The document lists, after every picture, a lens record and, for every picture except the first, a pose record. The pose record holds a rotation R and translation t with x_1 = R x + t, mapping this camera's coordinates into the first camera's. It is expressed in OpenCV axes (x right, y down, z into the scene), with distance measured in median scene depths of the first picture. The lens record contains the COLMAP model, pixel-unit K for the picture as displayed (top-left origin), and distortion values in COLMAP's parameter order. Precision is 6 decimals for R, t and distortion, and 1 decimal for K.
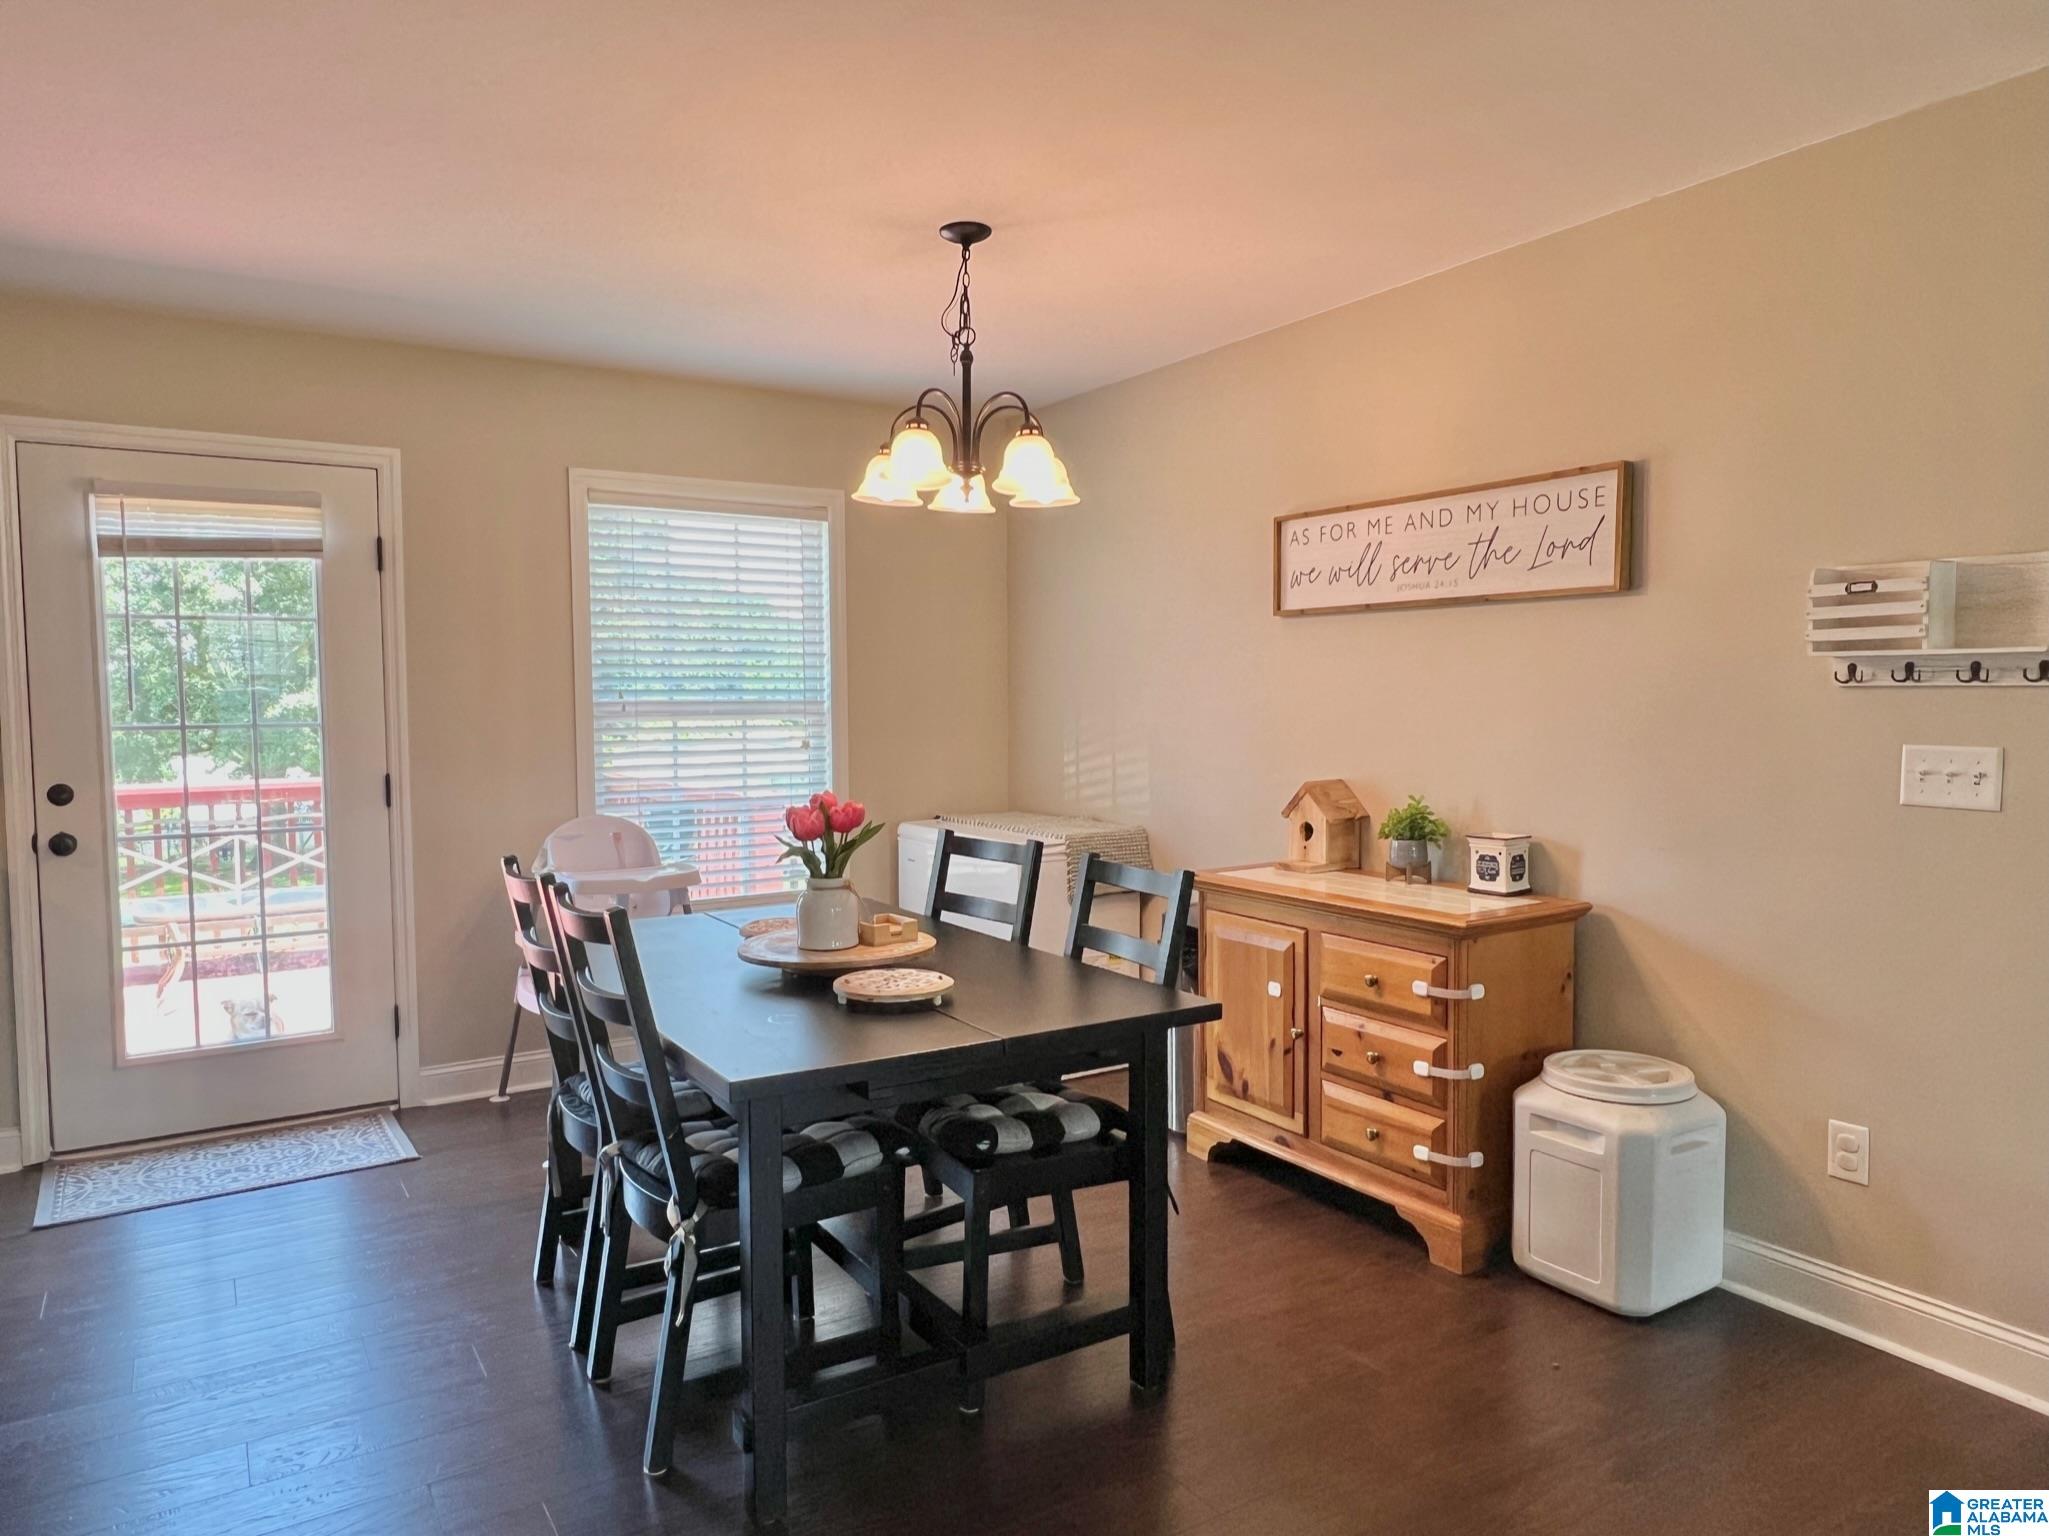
lens RADIAL K [[1294.9, 0, 1019.2], [0, 1294.9, 770.5], [0, 0, 1]] dist [-0.002329, -0.000370]
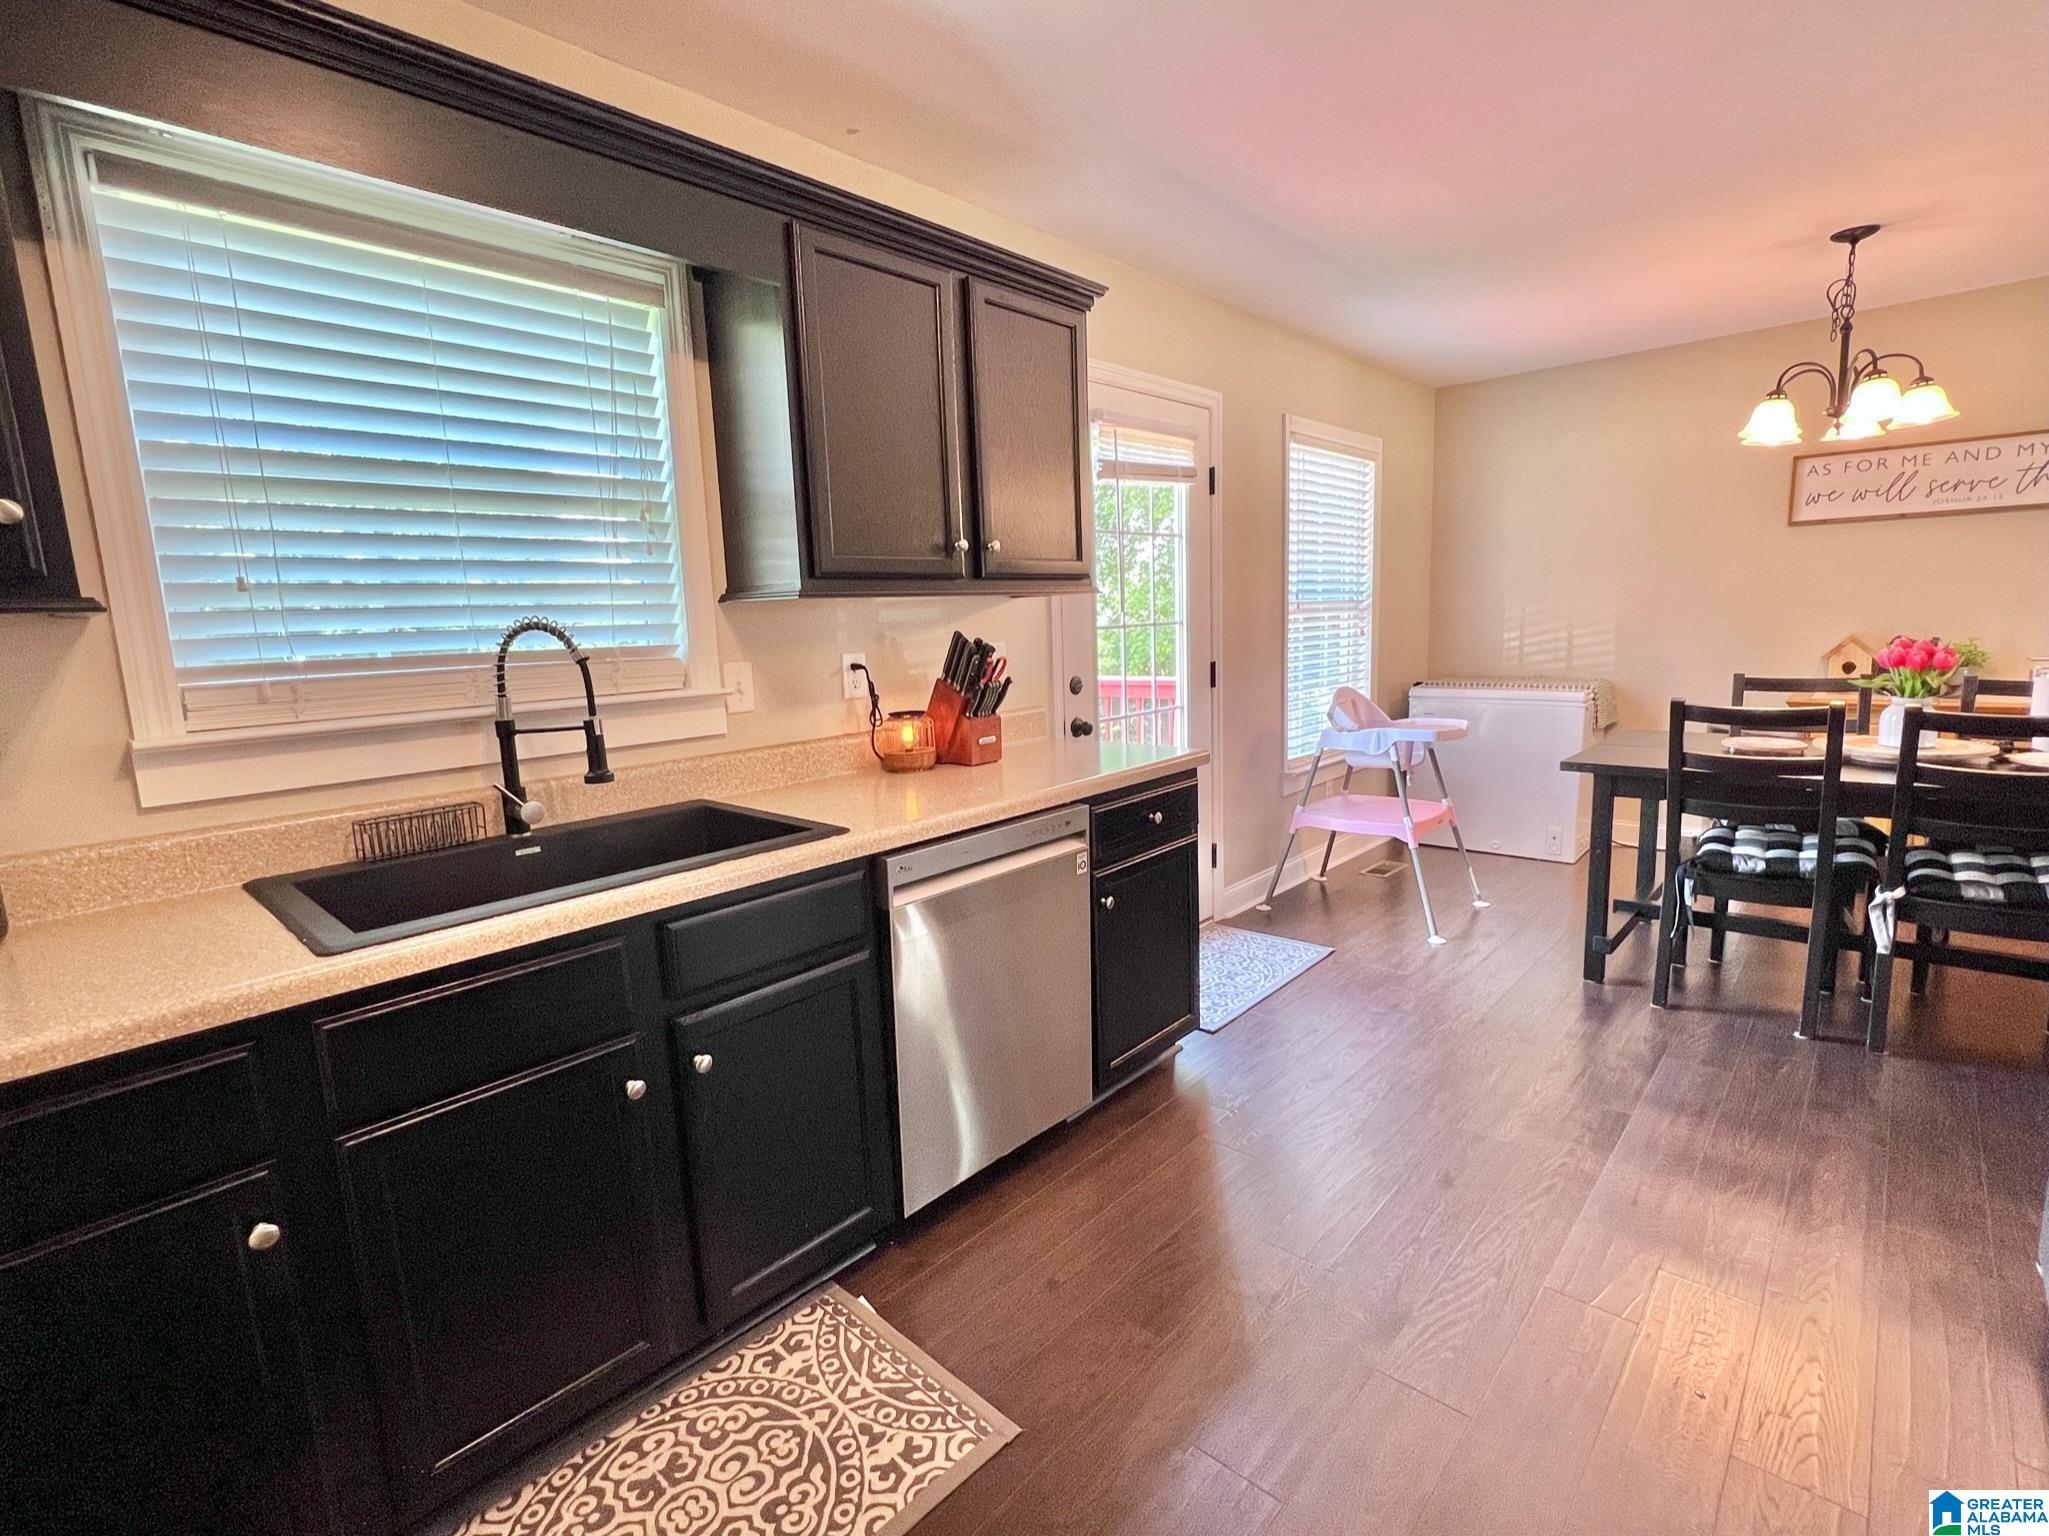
lens RADIAL K [[952.0, 0, 1015.7], [0, 952.0, 768.7], [0, 0, 1]] dist [0.001319, 0.000728]
pose [[0.964661, -0.073447, 0.253050, -1.011204], [0.048809, 0.993555, 0.102308, 0.002399], [-0.258933, -0.086342, 0.962028, 0.170484]]
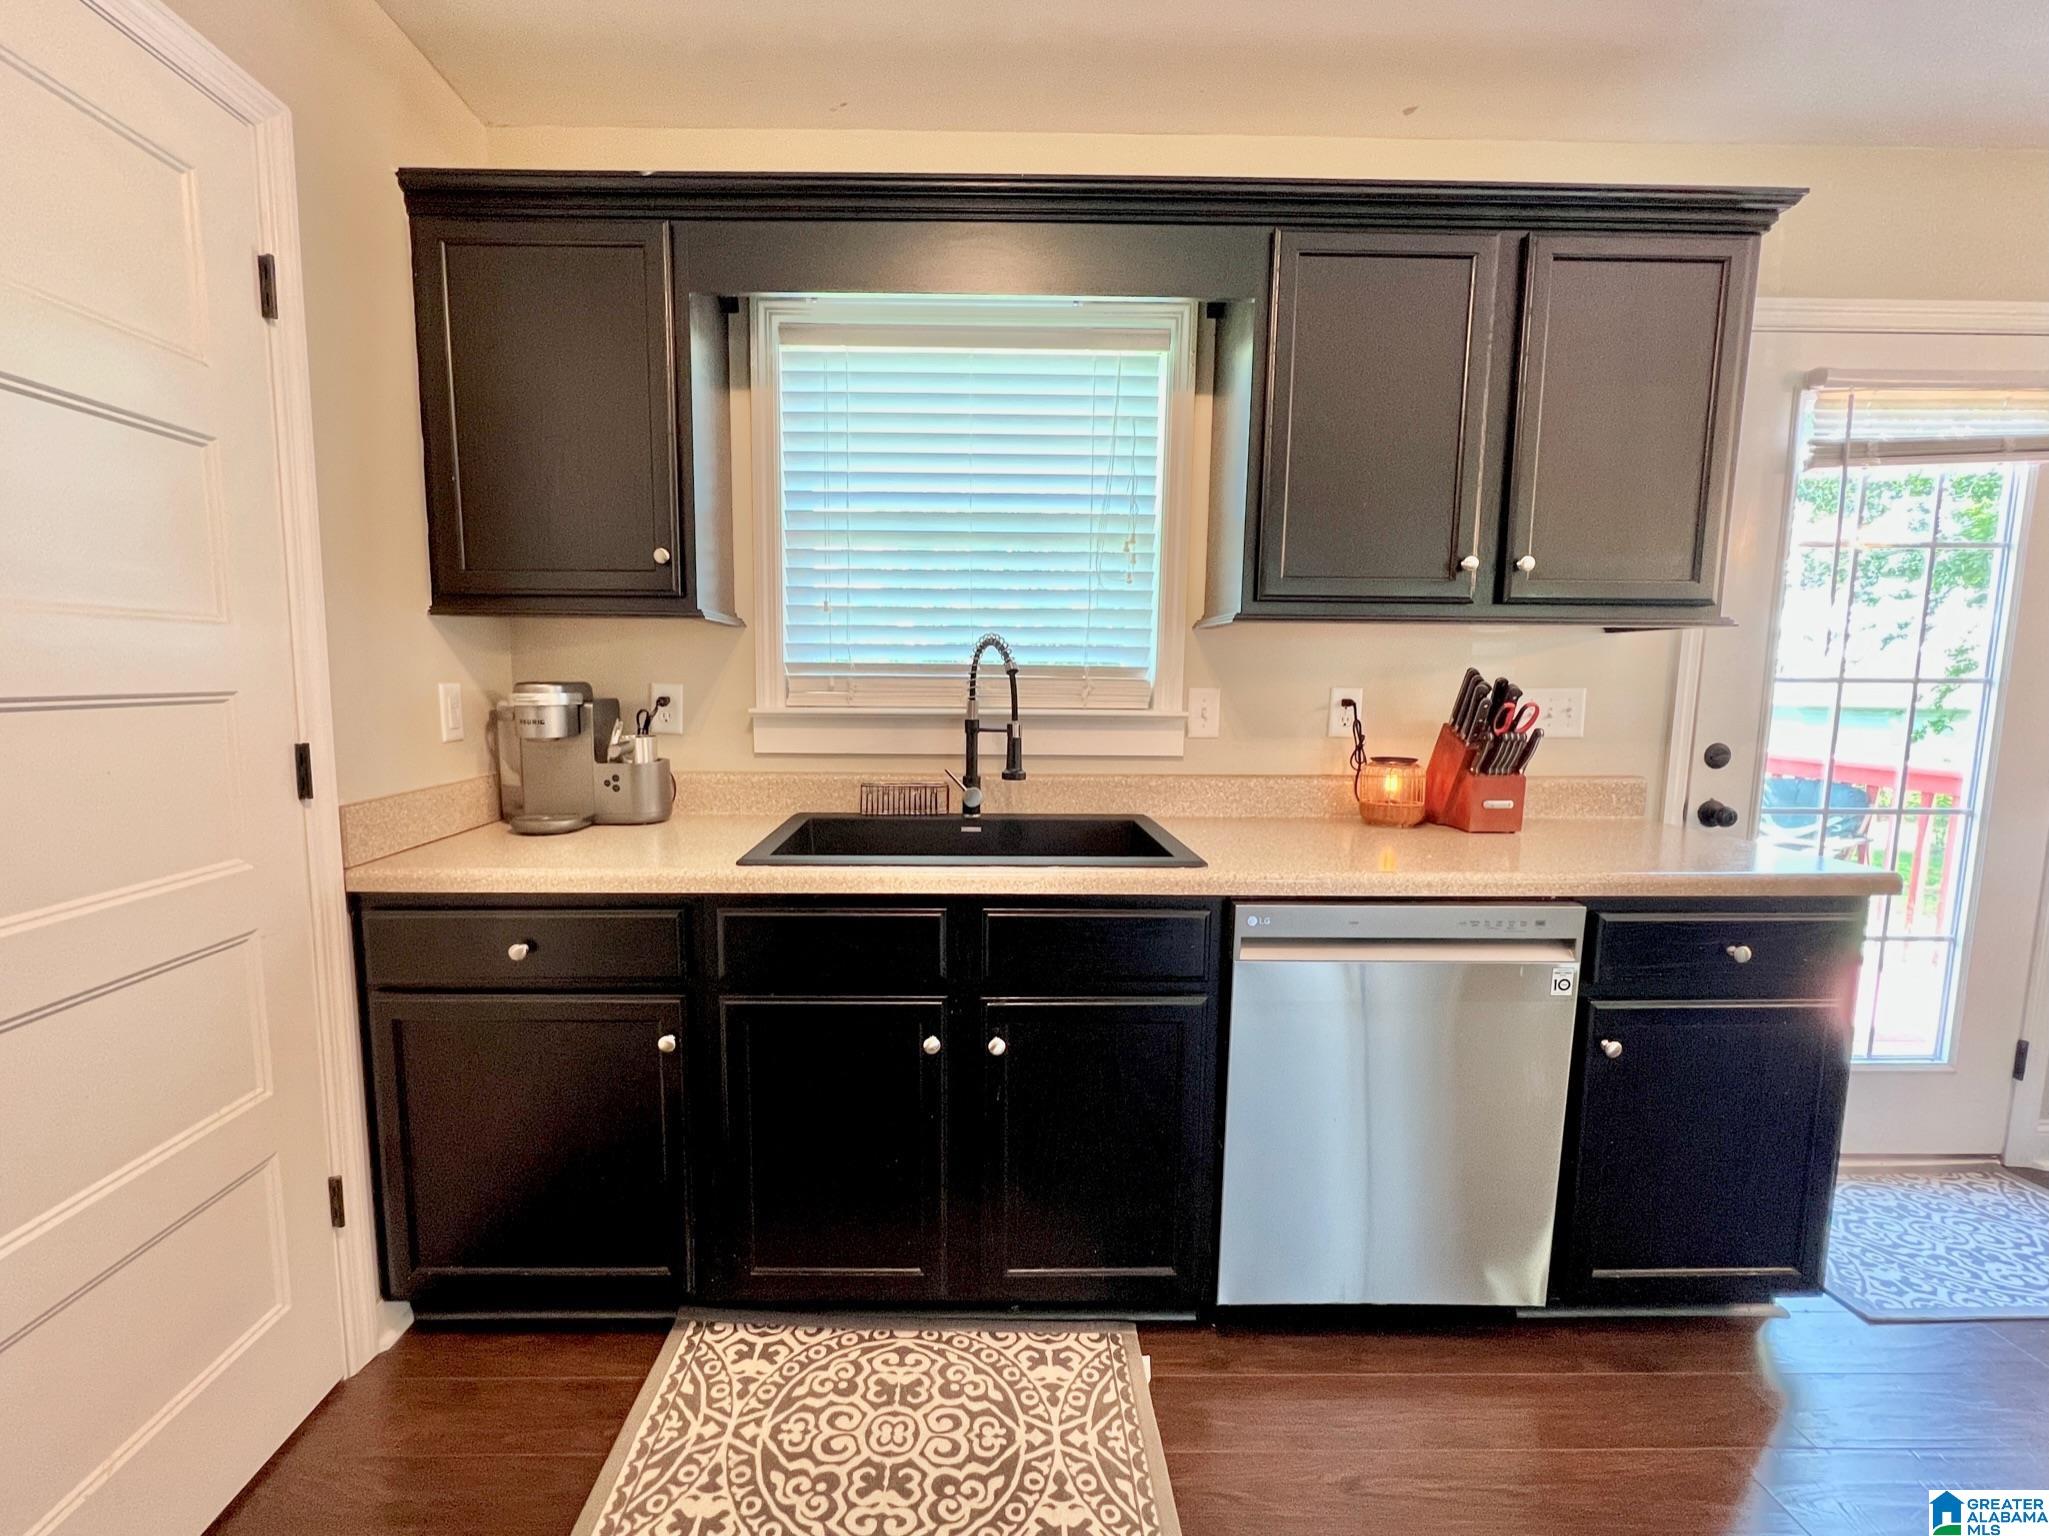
lens RADIAL K [[886.6, 0, 971.0], [0, 886.6, 774.8], [0, 0, 1]] dist [-0.002072, -0.000820]
pose [[0.853651, 0.071913, -0.515857, -0.853343], [-0.042527, 0.996739, 0.068575, 0.011545], [0.519106, -0.036601, 0.853926, 0.238753]]
